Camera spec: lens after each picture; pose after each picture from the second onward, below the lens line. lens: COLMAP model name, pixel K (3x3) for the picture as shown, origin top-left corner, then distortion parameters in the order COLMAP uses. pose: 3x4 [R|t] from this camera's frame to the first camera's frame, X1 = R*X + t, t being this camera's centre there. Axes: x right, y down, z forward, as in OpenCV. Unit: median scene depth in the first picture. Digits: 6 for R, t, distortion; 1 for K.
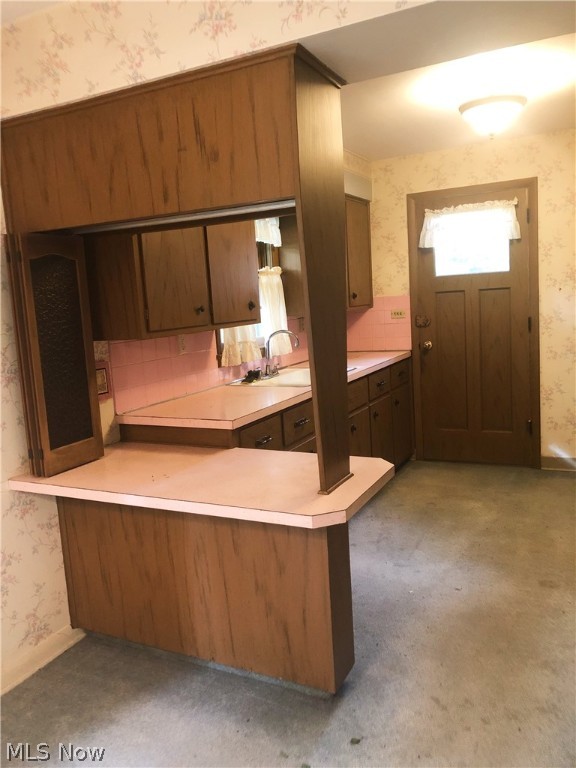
lens RADIAL K [[629.4, 0, 288.0], [0, 629.4, 384.0], [0, 0, 1]] dist [0.065424, -0.152622]
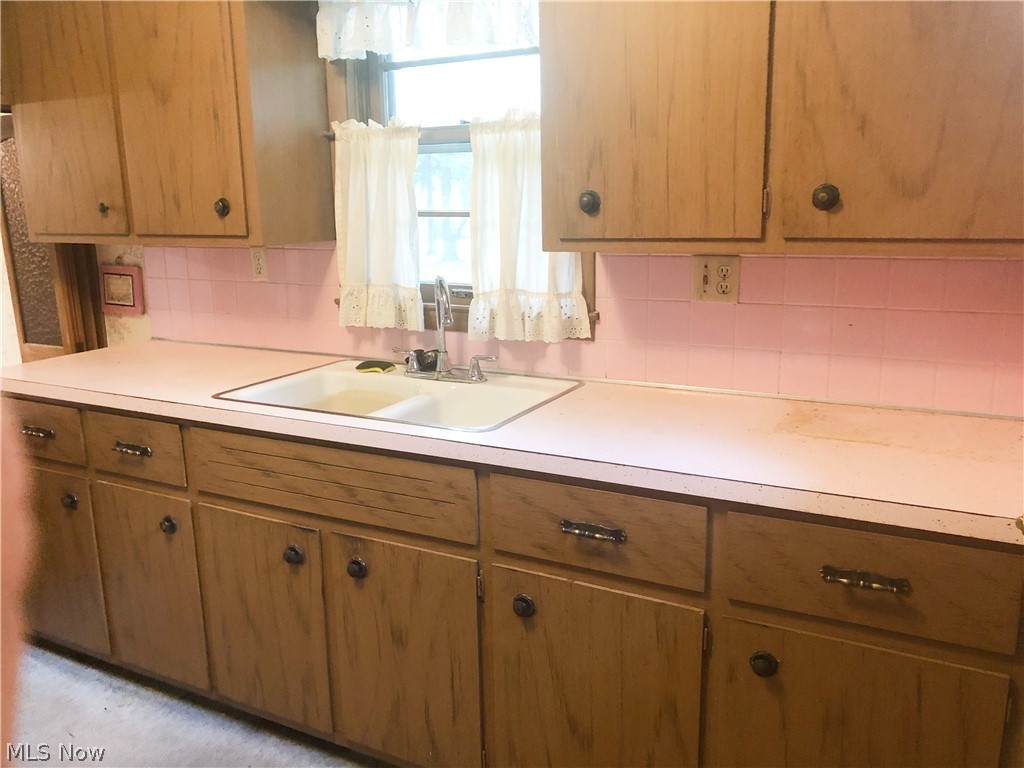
lens RADIAL K [[839.2, 0, 512.0], [0, 839.2, 384.0], [0, 0, 1]] dist [0.065424, -0.152622]
pose [[-0.028873, 0.269331, -0.962615, 0.682779], [-0.122609, 0.954790, 0.270820, -0.219941], [0.992035, 0.125844, 0.005455, 1.358258]]
